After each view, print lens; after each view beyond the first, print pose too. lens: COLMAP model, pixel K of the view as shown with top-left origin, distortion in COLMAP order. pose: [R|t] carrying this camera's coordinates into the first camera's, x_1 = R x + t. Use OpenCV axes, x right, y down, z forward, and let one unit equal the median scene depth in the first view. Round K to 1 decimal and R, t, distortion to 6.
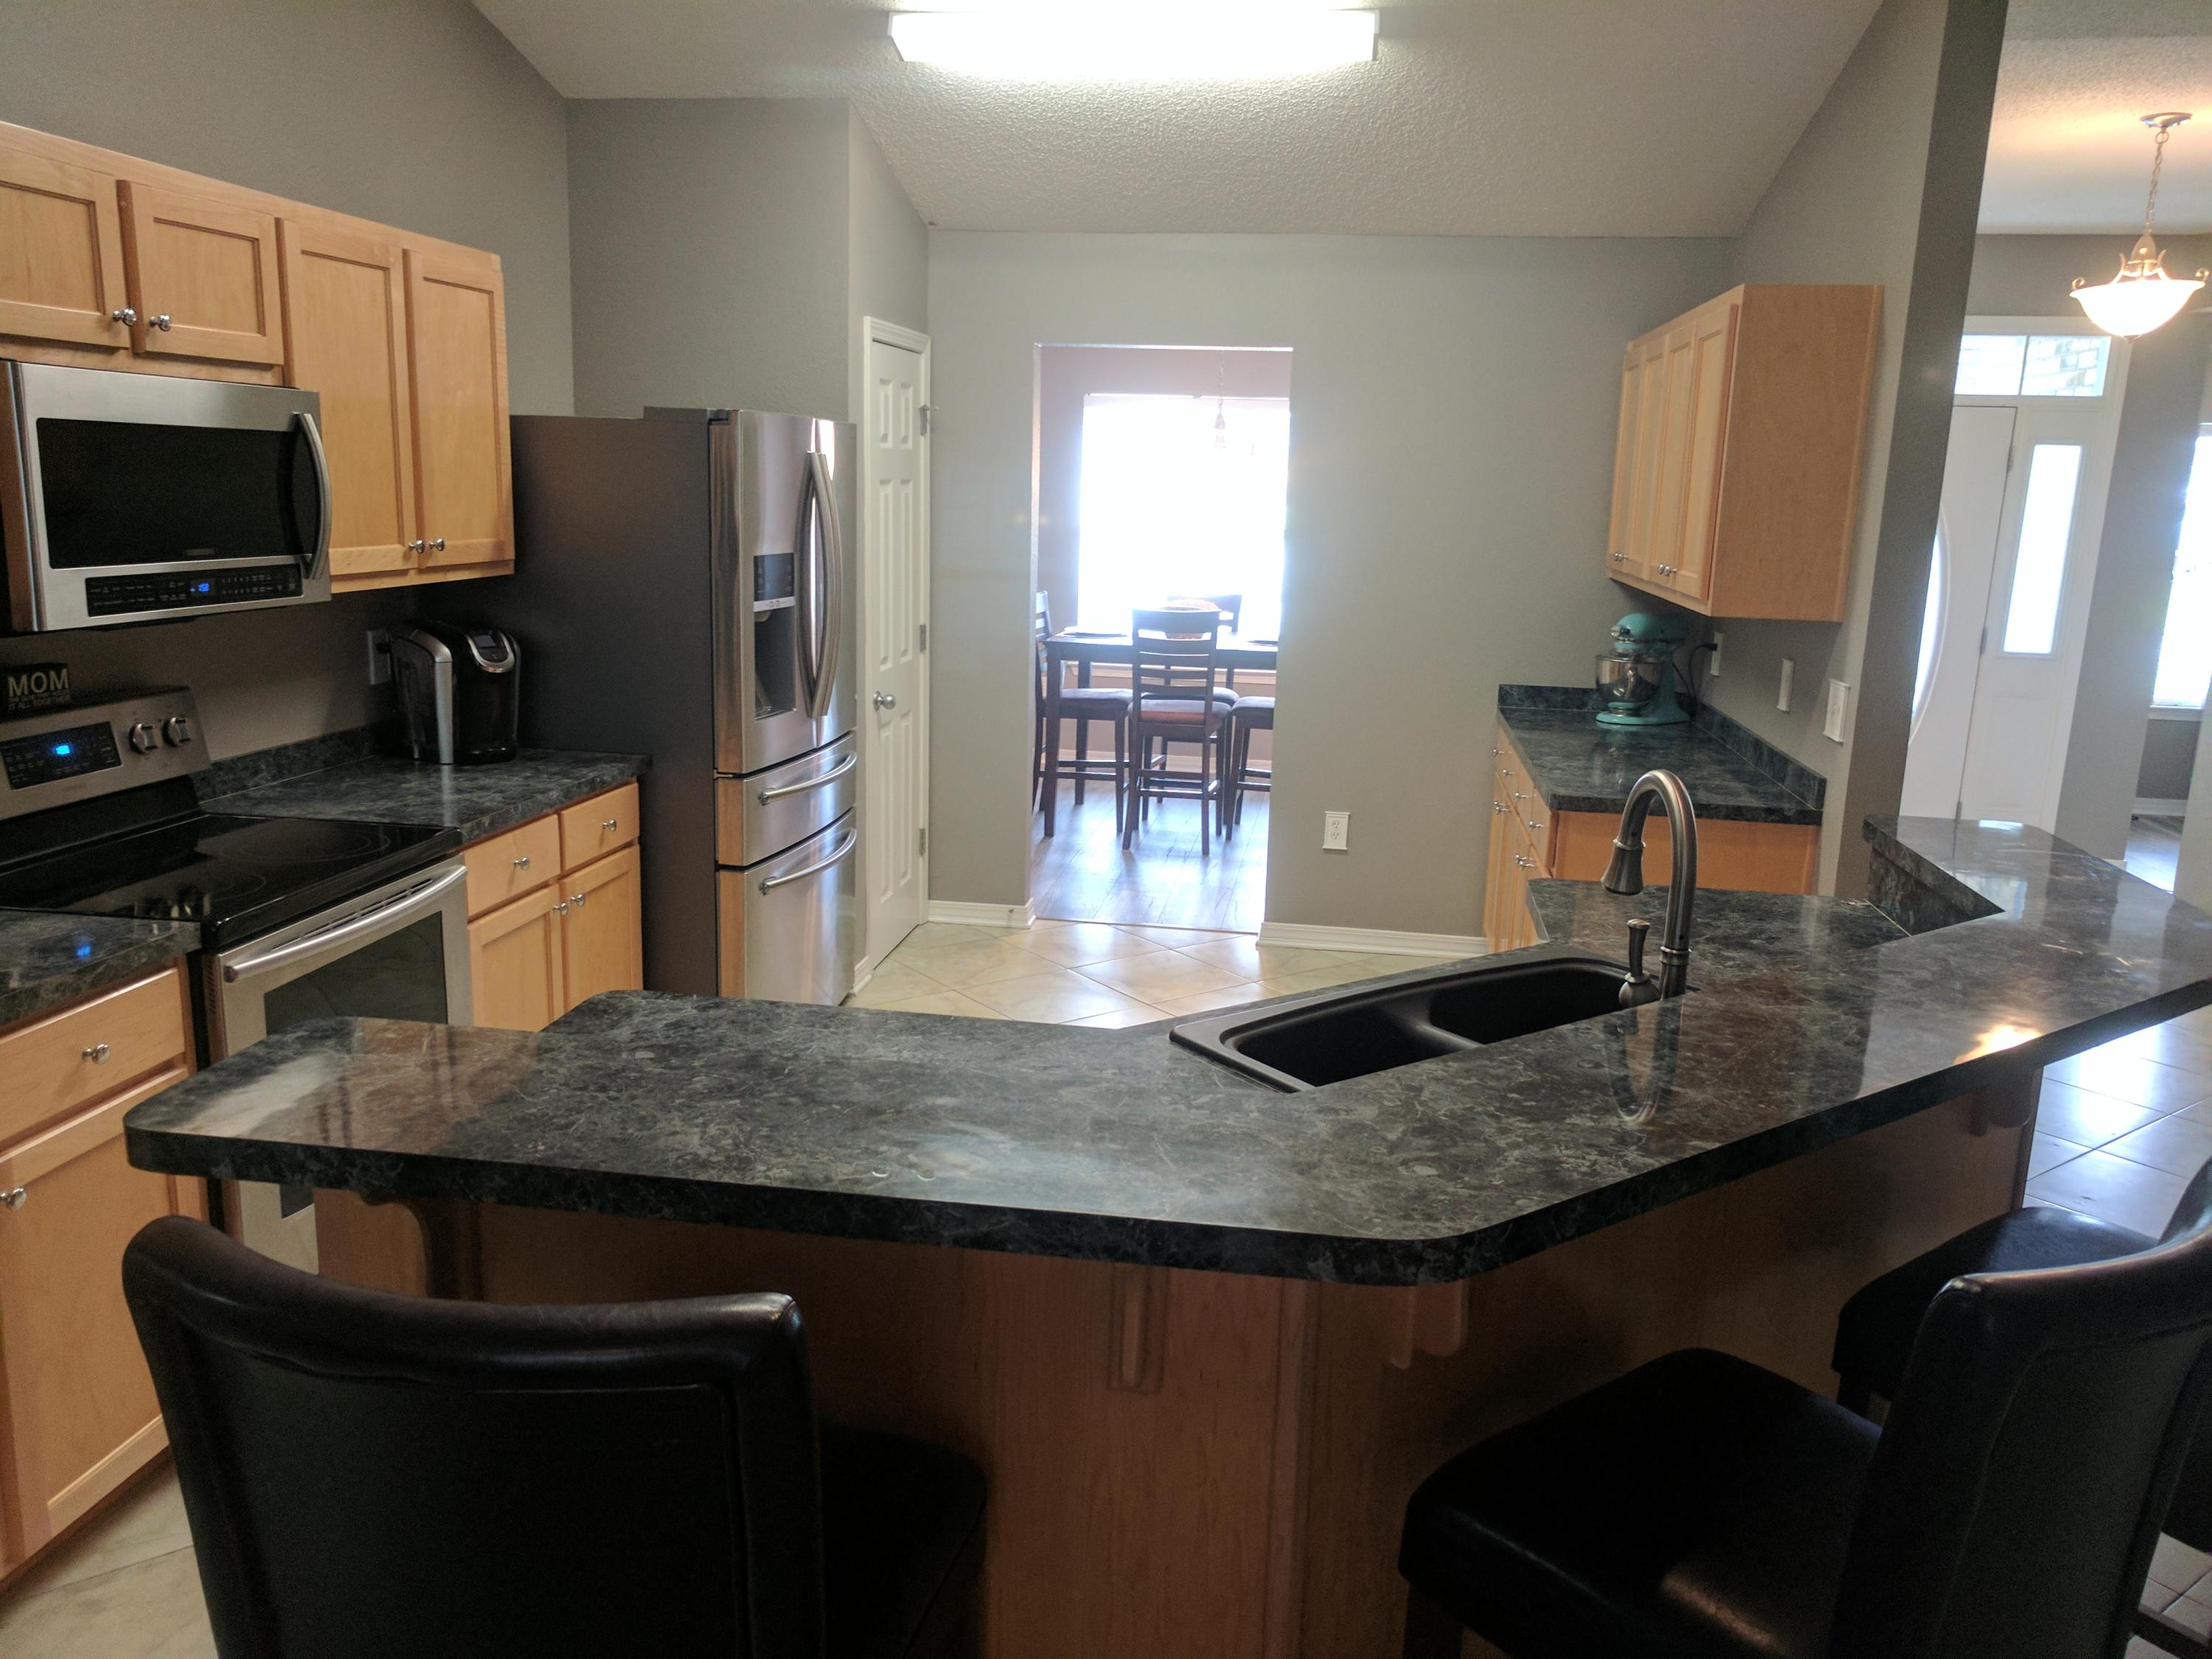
lens RADIAL K [[1682.5, 0, 1106.0], [0, 1682.5, 829.5], [0, 0, 1]] dist [0.011831, 0.008333]
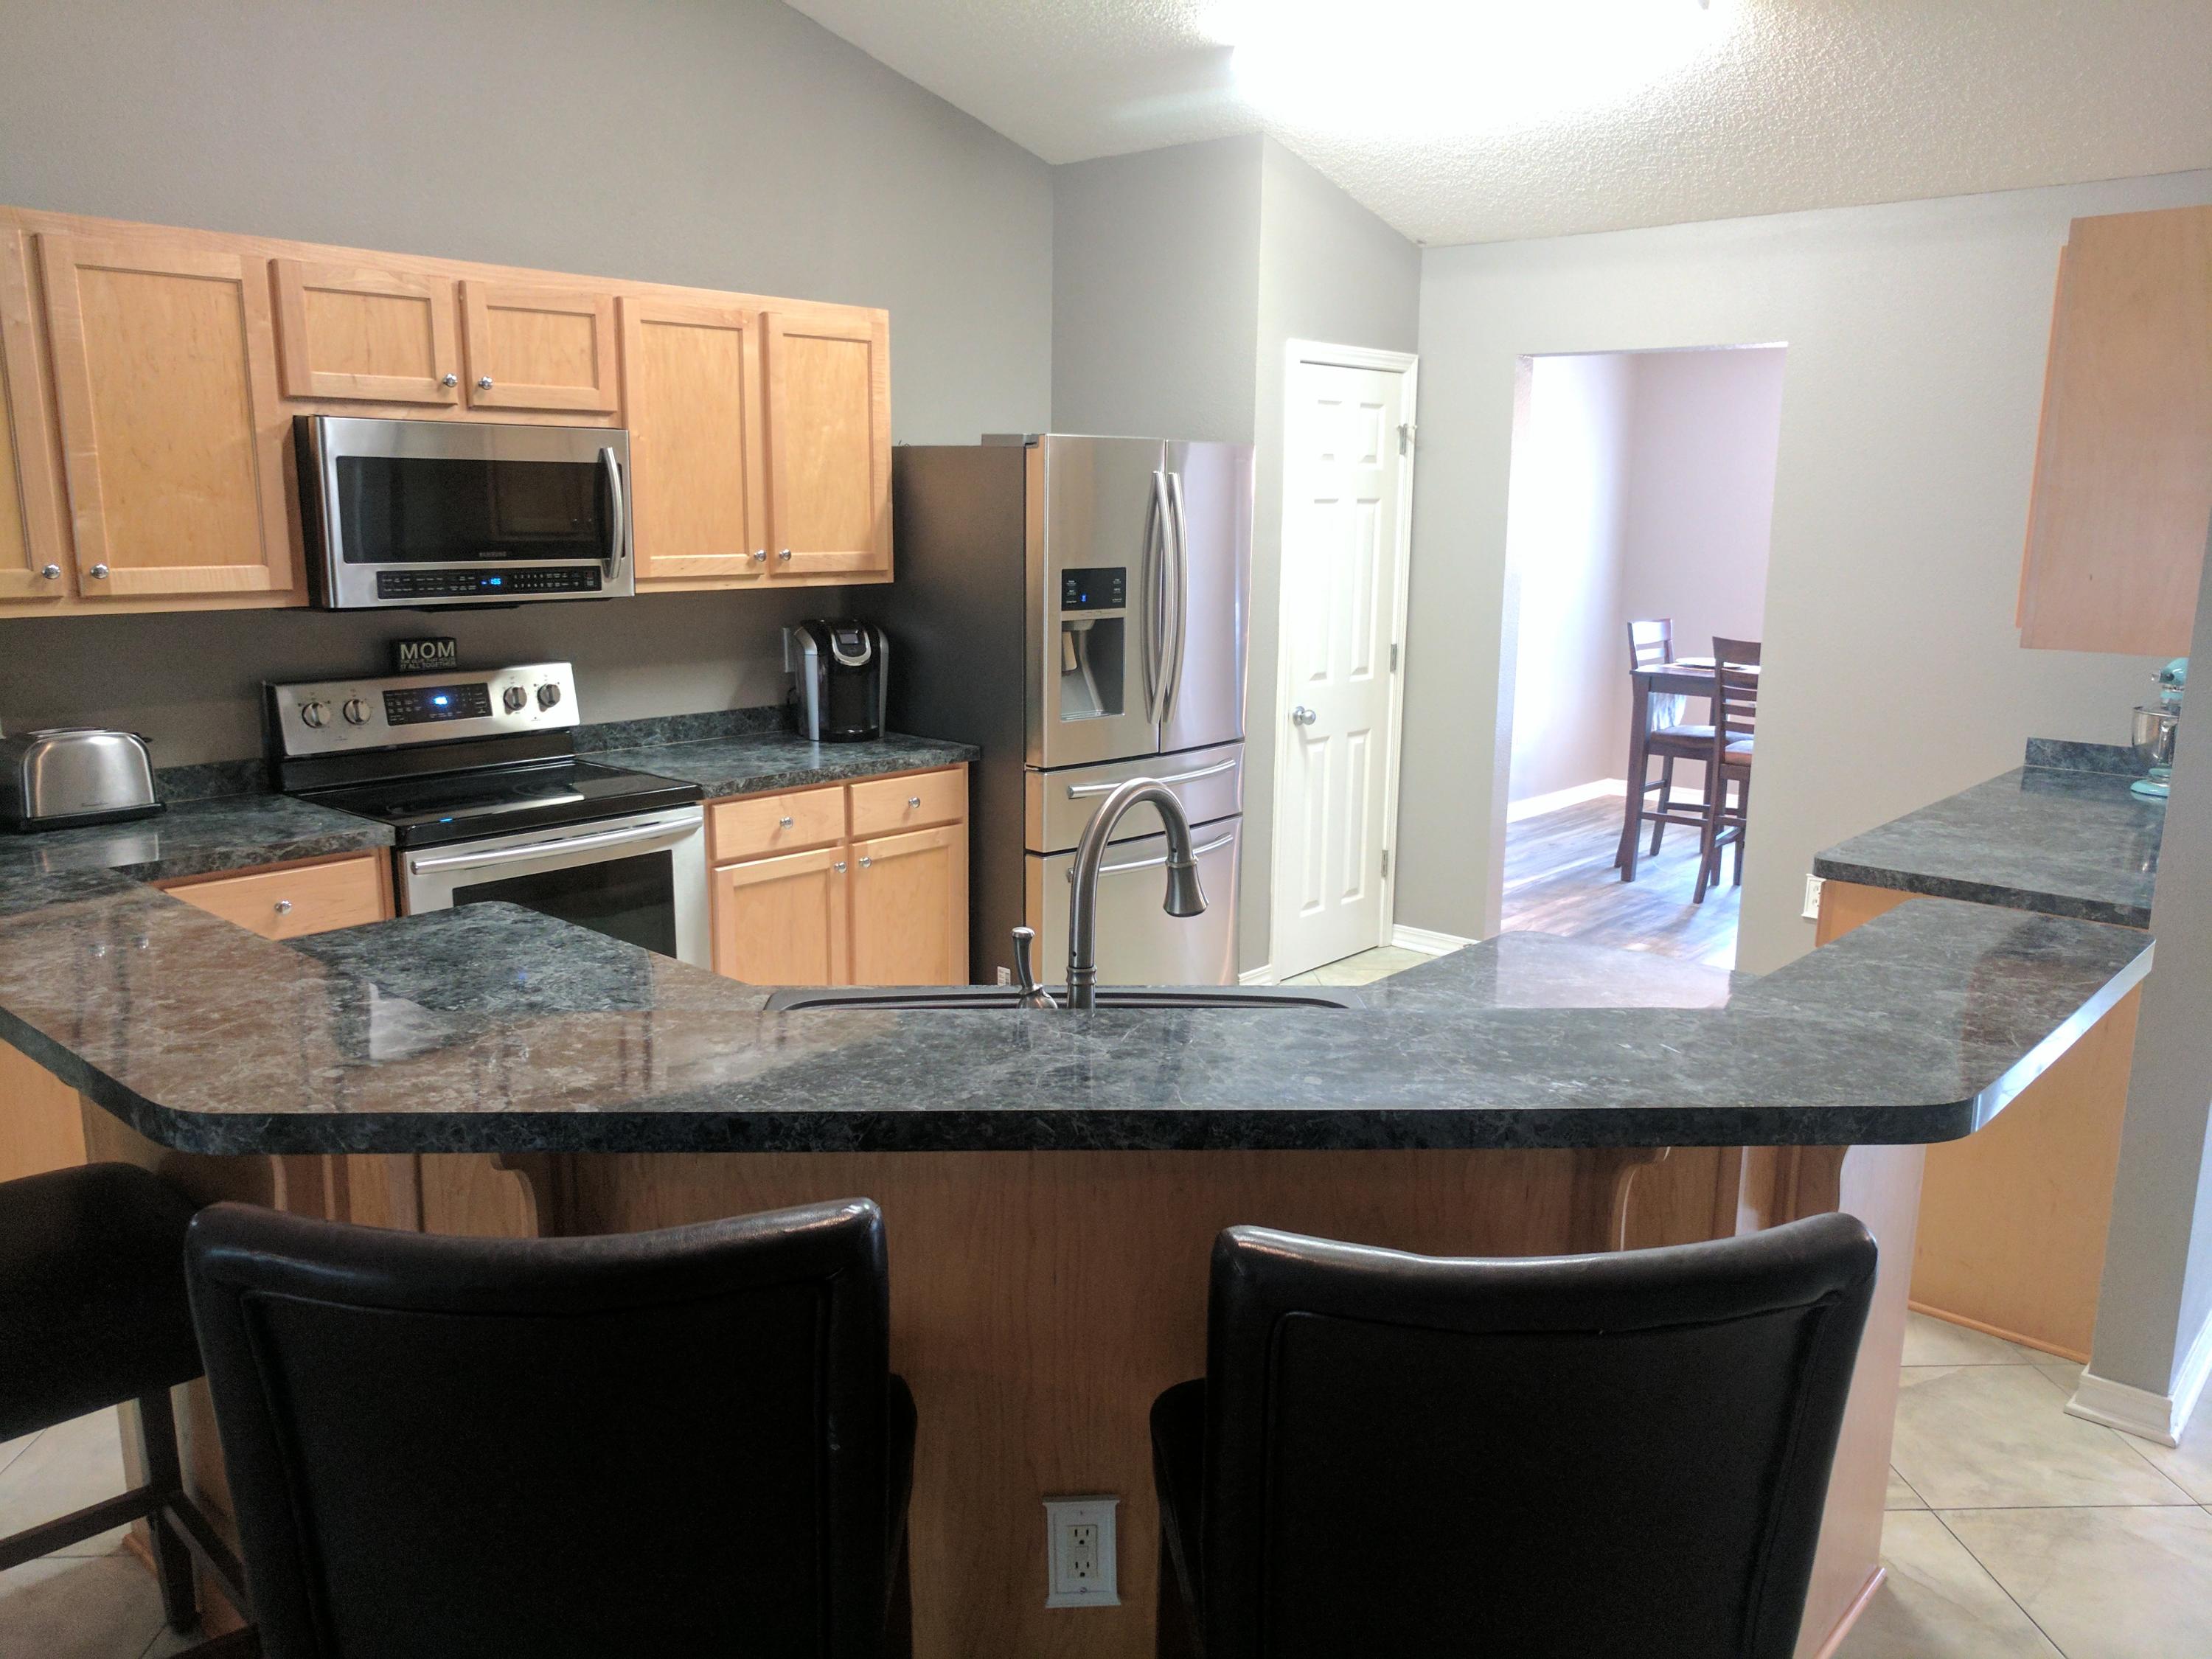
lens RADIAL K [[1686.9, 0, 1106.0], [0, 1686.9, 829.5], [0, 0, 1]] dist [0.006856, -0.001370]
pose [[0.836610, 0.089401, -0.540454, 0.440219], [-0.100419, 0.994903, 0.009129, -0.007812], [0.538516, 0.046634, 0.841324, 0.116267]]
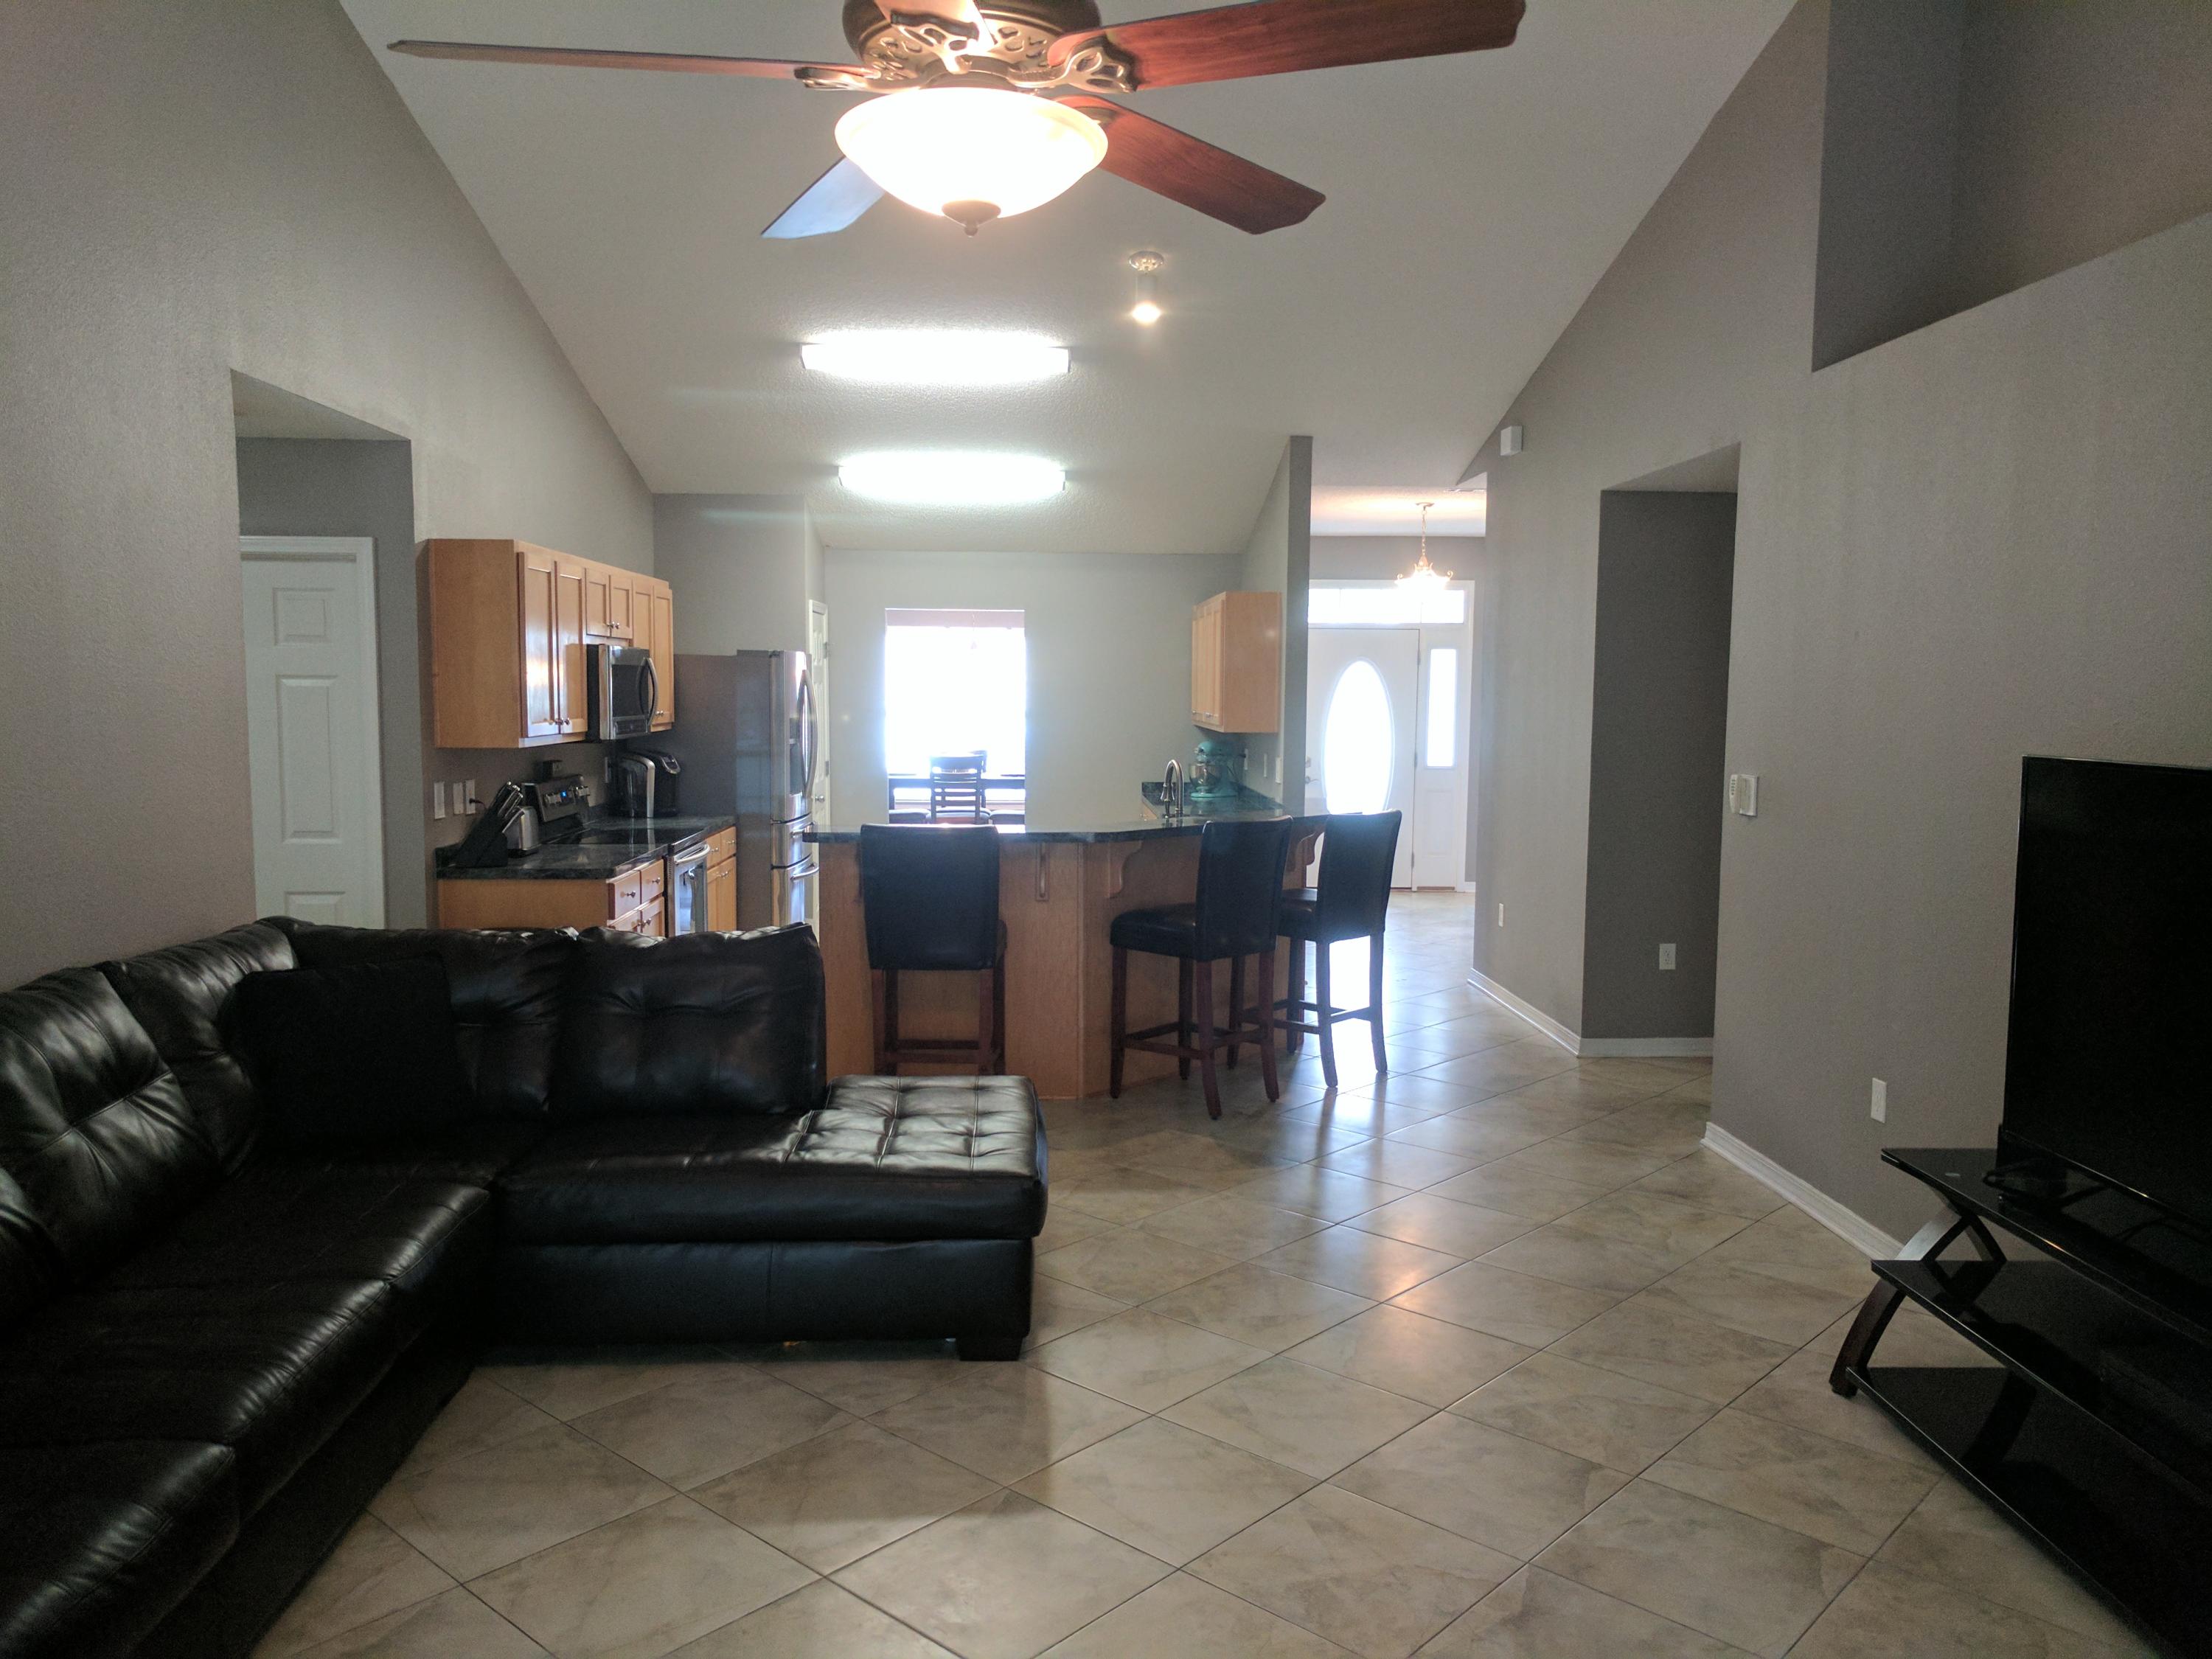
lens RADIAL K [[1679.3, 0, 1106.0], [0, 1679.3, 829.5], [0, 0, 1]] dist [0.204751, 0.001439]
pose [[0.981735, -0.038775, 0.186260, -0.232054], [0.060425, 0.991869, -0.112003, 0.255034], [-0.180403, 0.121212, 0.976096, -1.205042]]
